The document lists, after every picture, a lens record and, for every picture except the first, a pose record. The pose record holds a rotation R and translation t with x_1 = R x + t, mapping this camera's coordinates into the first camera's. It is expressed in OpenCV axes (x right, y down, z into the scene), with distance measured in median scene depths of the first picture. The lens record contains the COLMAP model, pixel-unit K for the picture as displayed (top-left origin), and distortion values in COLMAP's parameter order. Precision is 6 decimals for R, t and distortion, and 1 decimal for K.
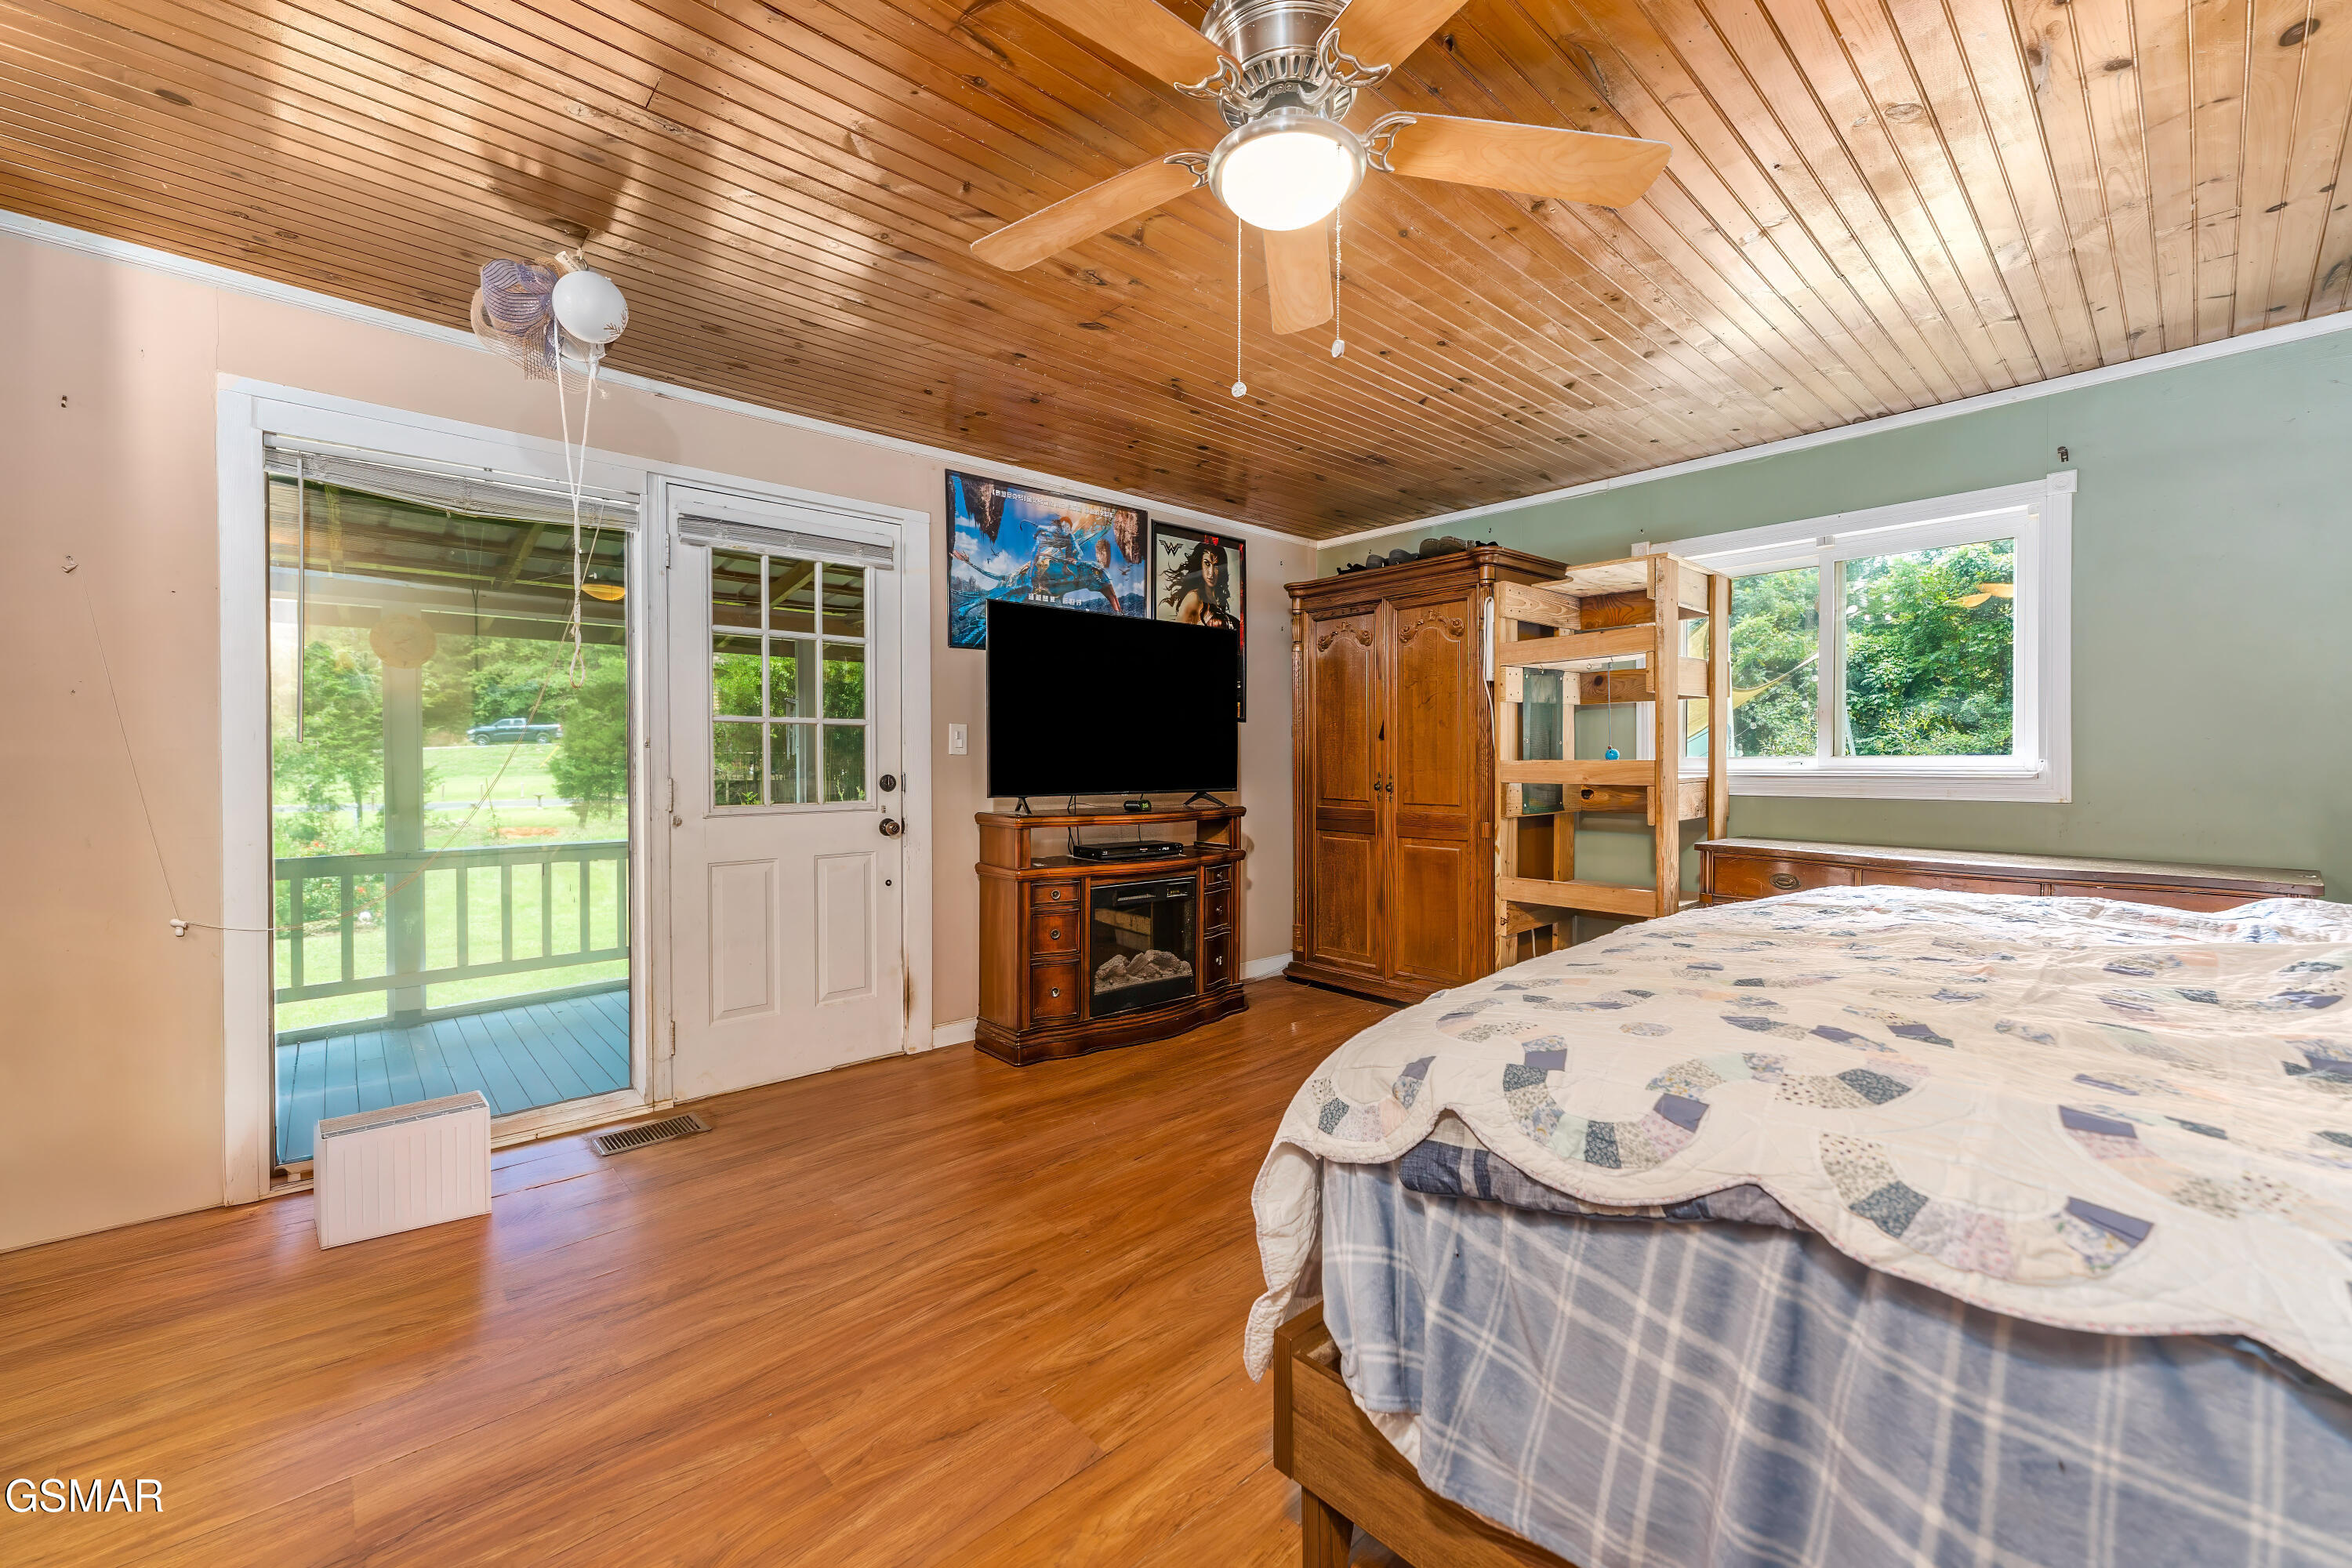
lens RADIAL K [[943.6, 0, 1167.4], [0, 943.6, 786.3], [0, 0, 1]] dist [-0.000593, -0.000254]
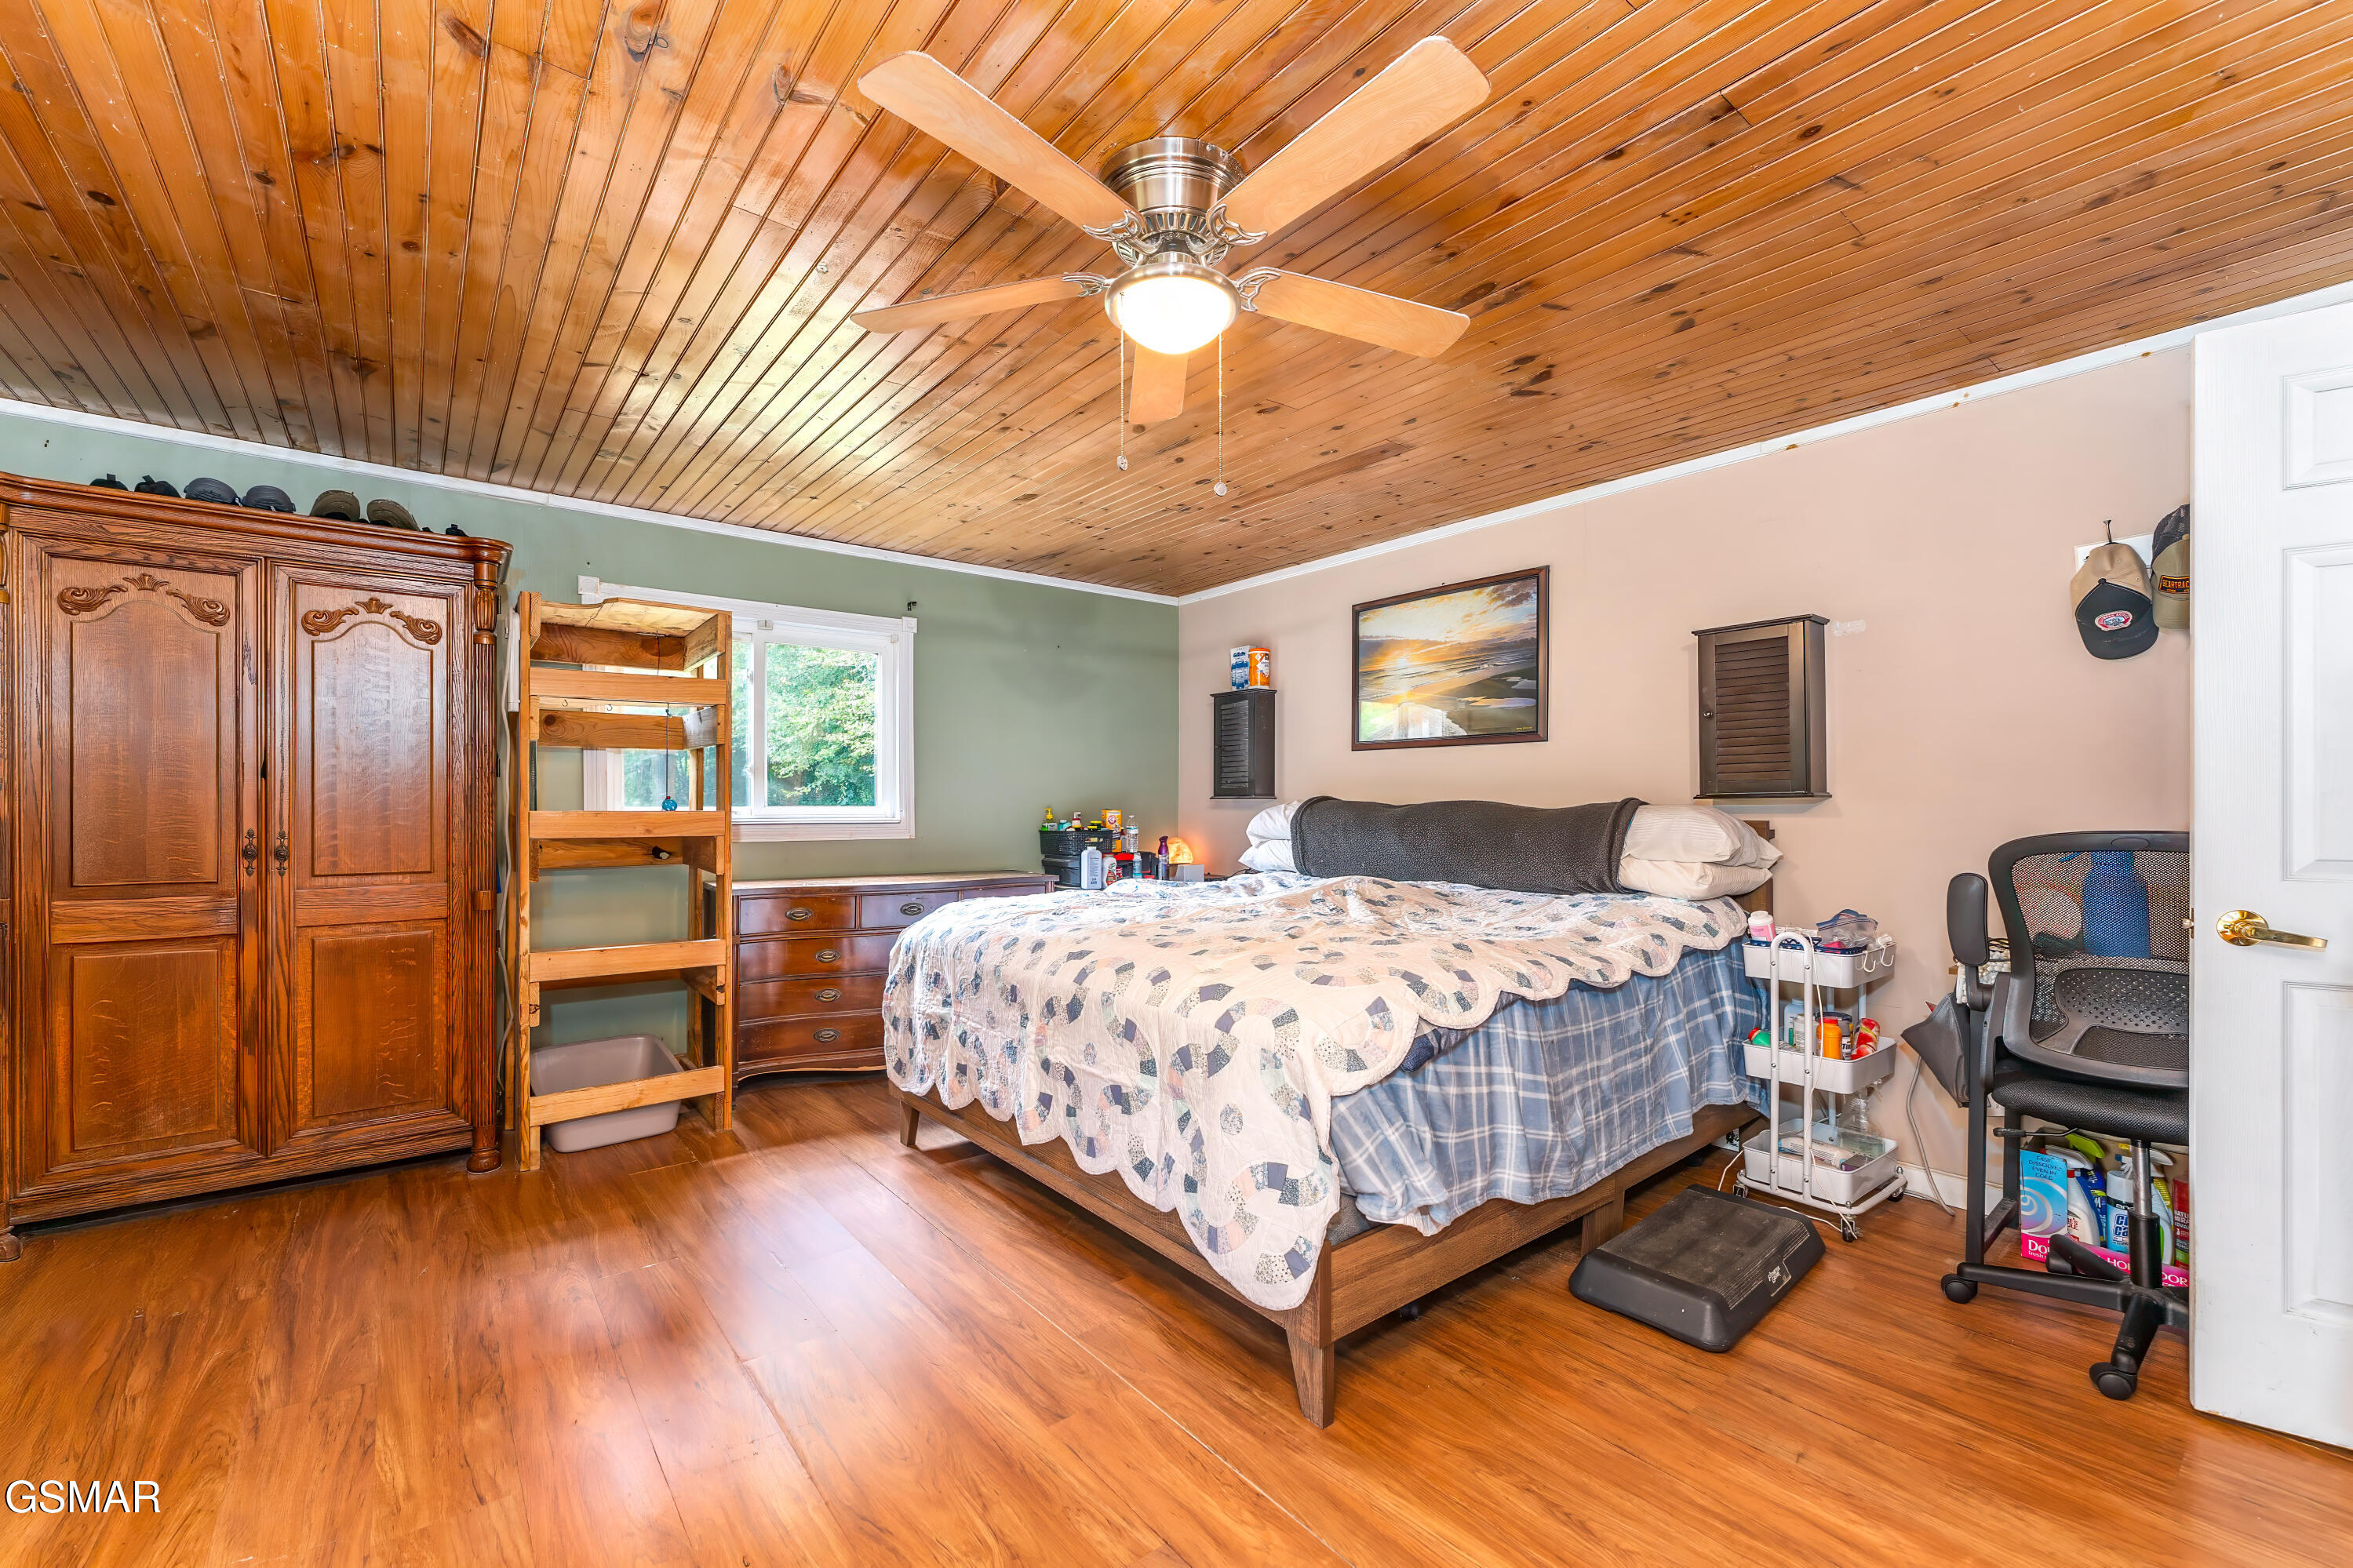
lens RADIAL K [[969.4, 0, 1183.9], [0, 969.4, 806.9], [0, 0, 1]] dist [0.021675, -0.000052]
pose [[0.066968, 0.002145, 0.997753, -0.554171], [0.024453, 0.999694, -0.003791, -0.017307], [-0.997455, 0.024652, 0.066895, 0.471226]]
